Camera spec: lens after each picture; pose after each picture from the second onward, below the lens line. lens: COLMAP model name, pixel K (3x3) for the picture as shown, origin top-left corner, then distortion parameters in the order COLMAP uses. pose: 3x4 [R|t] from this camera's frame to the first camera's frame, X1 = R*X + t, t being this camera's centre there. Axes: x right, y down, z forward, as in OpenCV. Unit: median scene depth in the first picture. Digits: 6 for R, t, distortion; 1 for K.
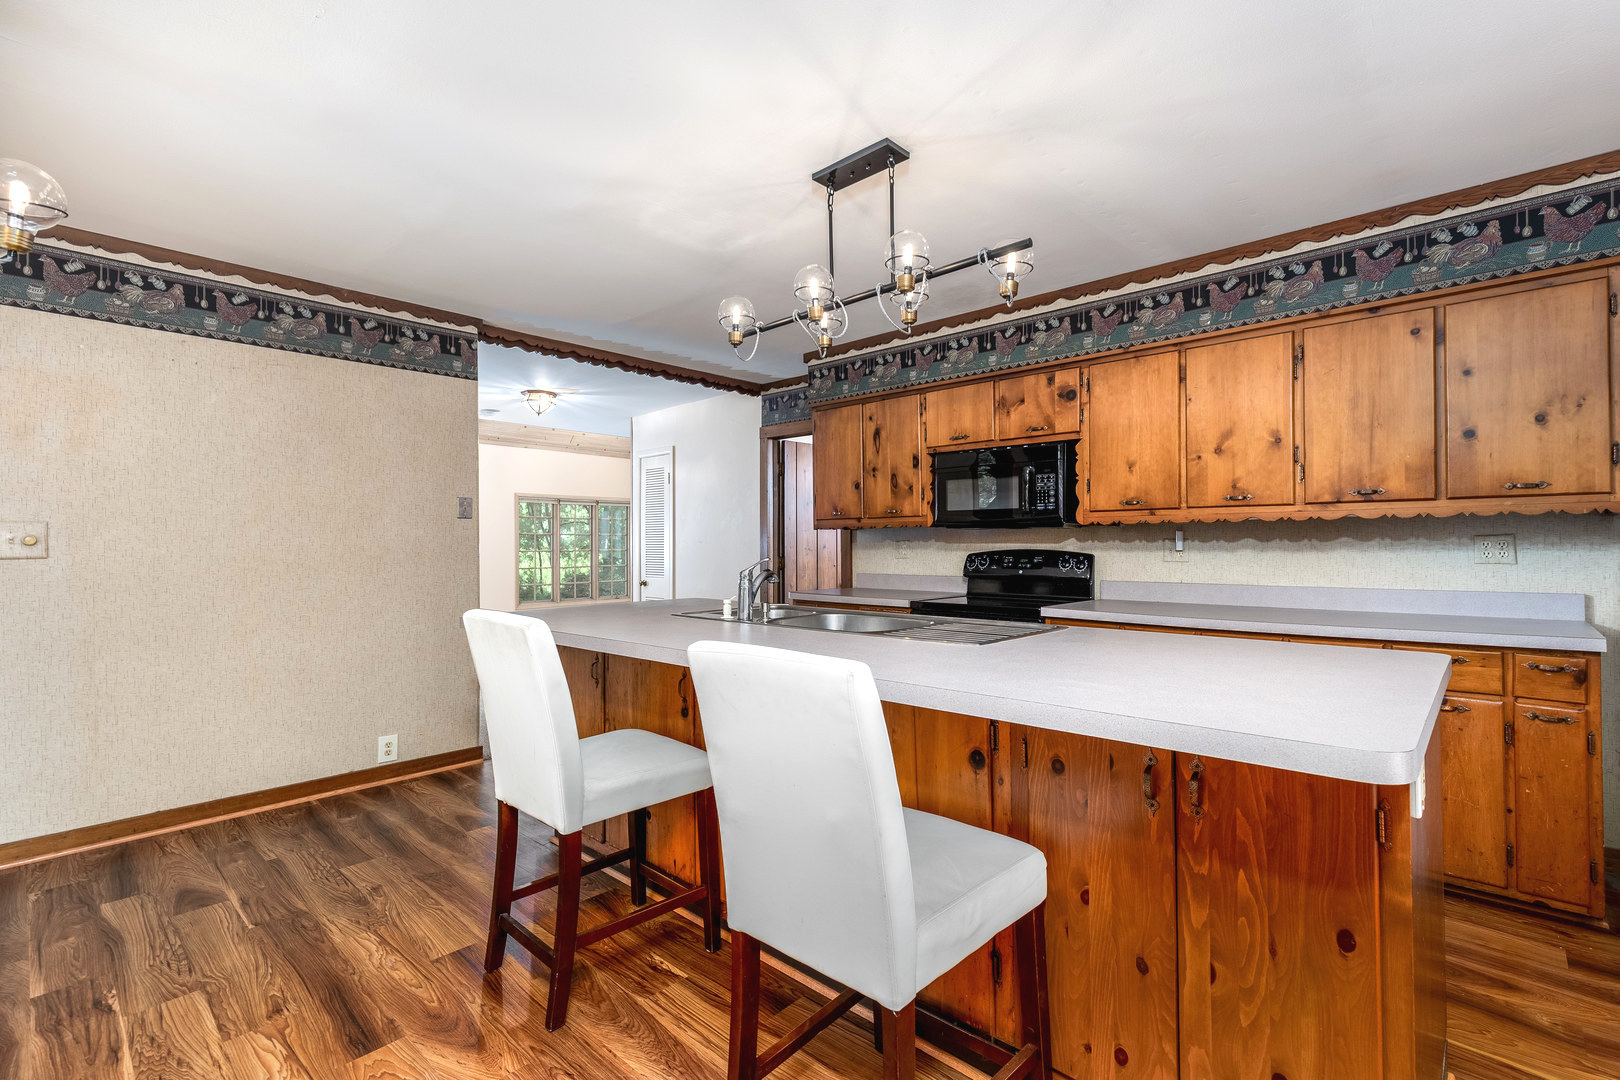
lens RADIAL K [[725.2, 0, 820.2], [0, 725.2, 539.7], [0, 0, 1]] dist [0.003280, 0.000577]
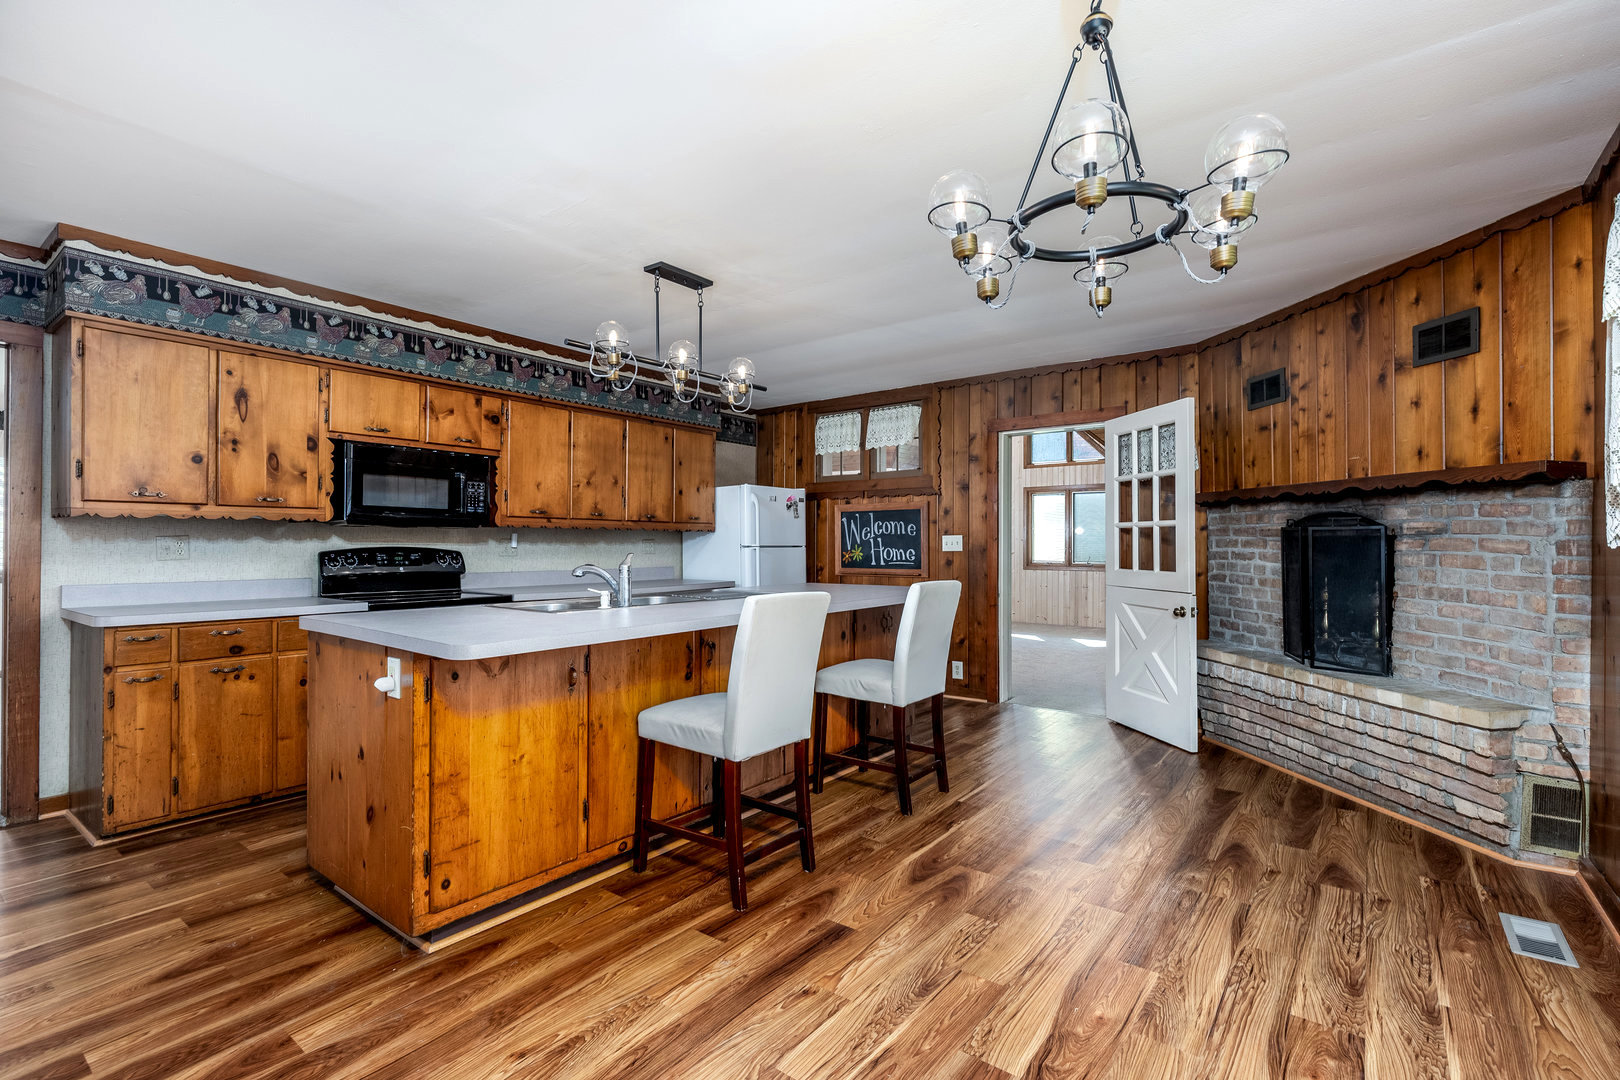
lens RADIAL K [[724.6, 0, 842.5], [0, 724.6, 543.2], [0, 0, 1]] dist [-0.001937, -0.000189]
pose [[-0.109161, 0.007249, 0.993998, -0.921459], [-0.010145, 0.999913, -0.008407, 0.011405], [-0.993972, -0.011001, -0.109078, 0.555258]]
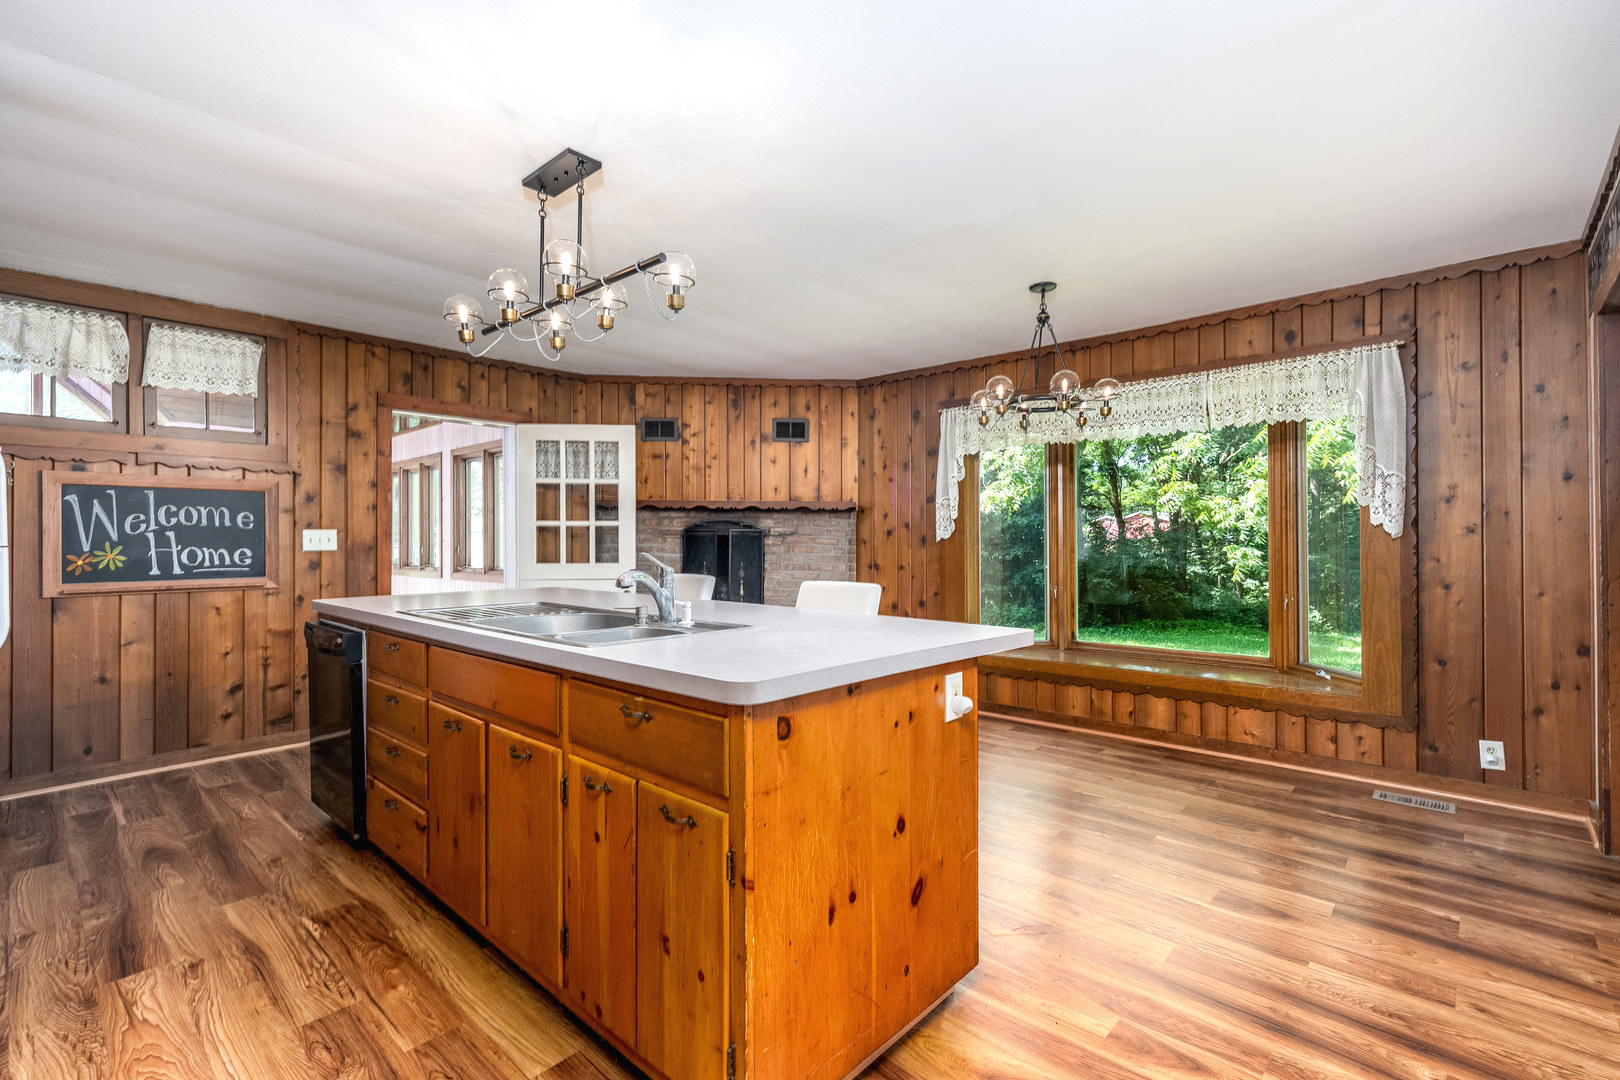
lens RADIAL K [[725.2, 0, 820.2], [0, 725.2, 539.7], [0, 0, 1]] dist [0.003280, 0.000577]
pose [[-0.999978, 0.006618, -0.000210, -0.207673], [0.006620, 0.999916, -0.011150, 0.014608], [0.000136, -0.011151, -0.999938, 1.355161]]
